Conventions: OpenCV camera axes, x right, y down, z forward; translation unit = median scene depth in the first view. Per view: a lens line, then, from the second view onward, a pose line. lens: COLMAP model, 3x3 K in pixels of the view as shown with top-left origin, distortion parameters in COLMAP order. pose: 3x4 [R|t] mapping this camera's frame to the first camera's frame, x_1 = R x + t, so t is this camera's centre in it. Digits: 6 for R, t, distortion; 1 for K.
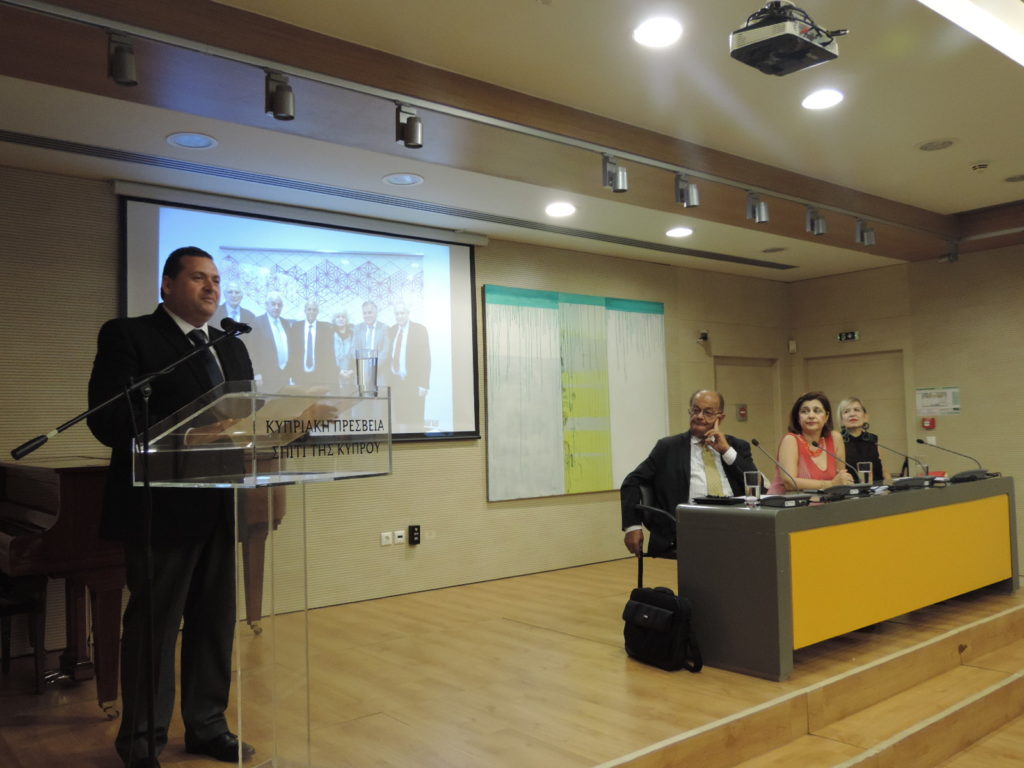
lens RADIAL K [[885.4, 0, 517.0], [0, 885.4, 385.2], [0, 0, 1]] dist [-0.047670, 0.044006]
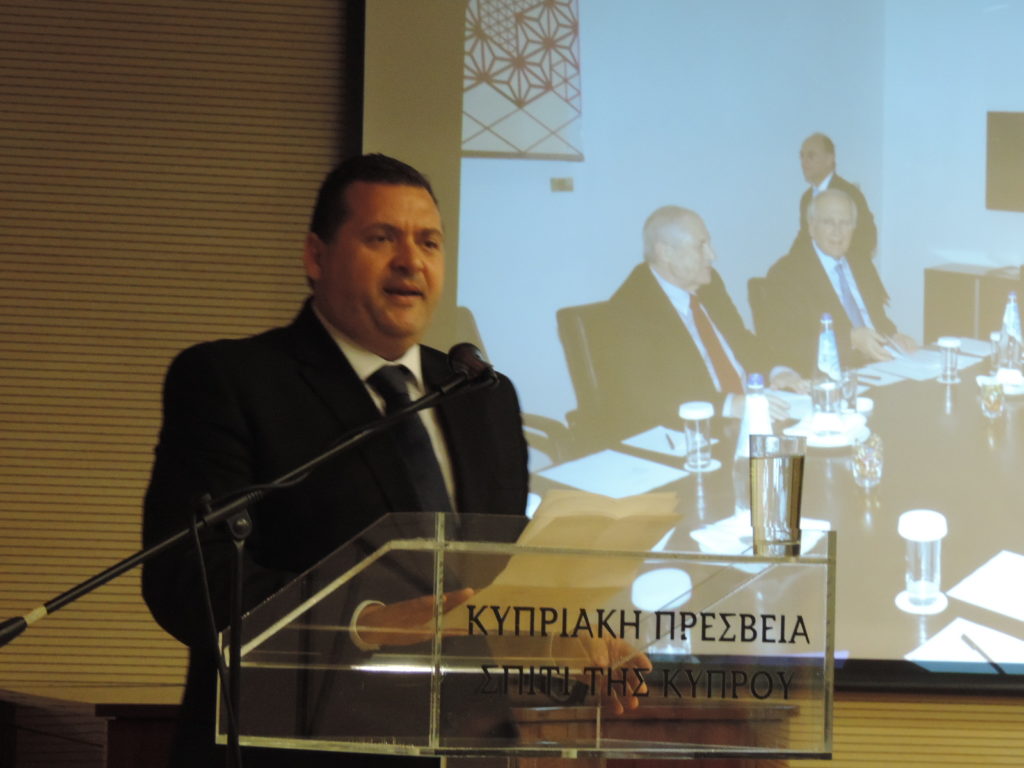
lens RADIAL K [[4629.3, 0, 512.0], [0, 4629.3, 384.0], [0, 0, 1]] dist [0.099073, 1.436351]
pose [[0.896757, 0.022717, -0.441940, 0.421757], [-0.026418, 0.999649, -0.002220, -0.036814], [0.441734, 0.013665, 0.897042, -0.594308]]
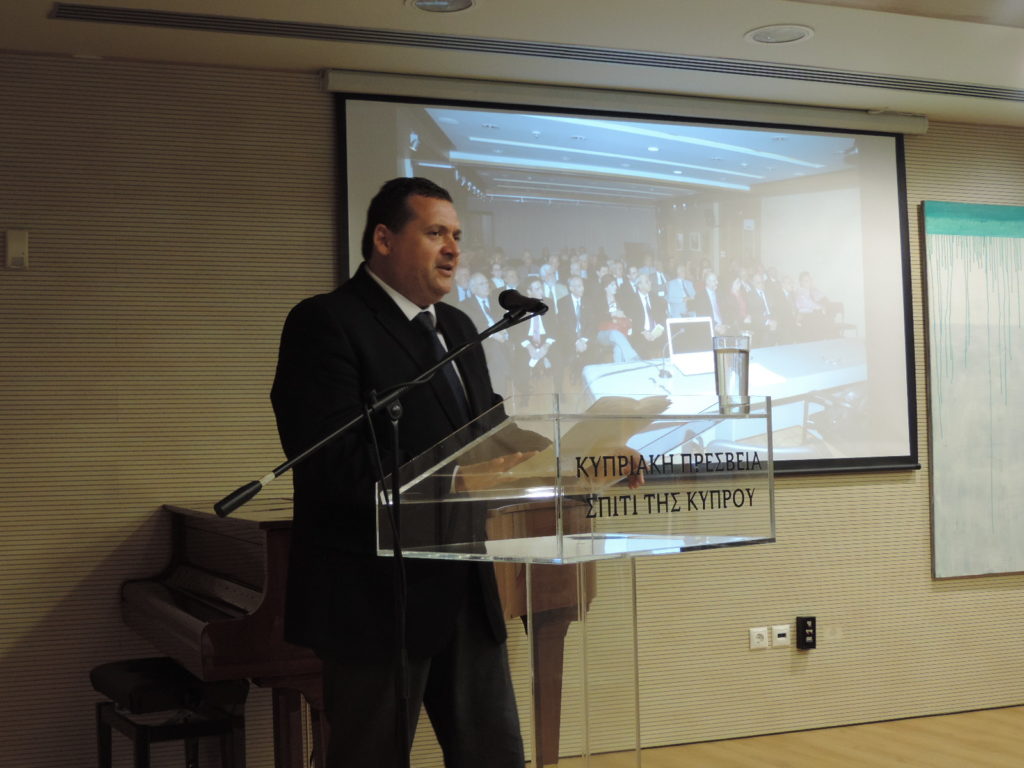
lens RADIAL K [[1520.3, 0, 512.0], [0, 1520.3, 384.0], [0, 0, 1]] dist [-0.056741, -0.133575]
pose [[0.954997, -0.012200, -0.296366, -0.003058], [0.015851, 0.999825, 0.009919, -0.013465], [0.296193, -0.014171, 0.955023, -0.028389]]
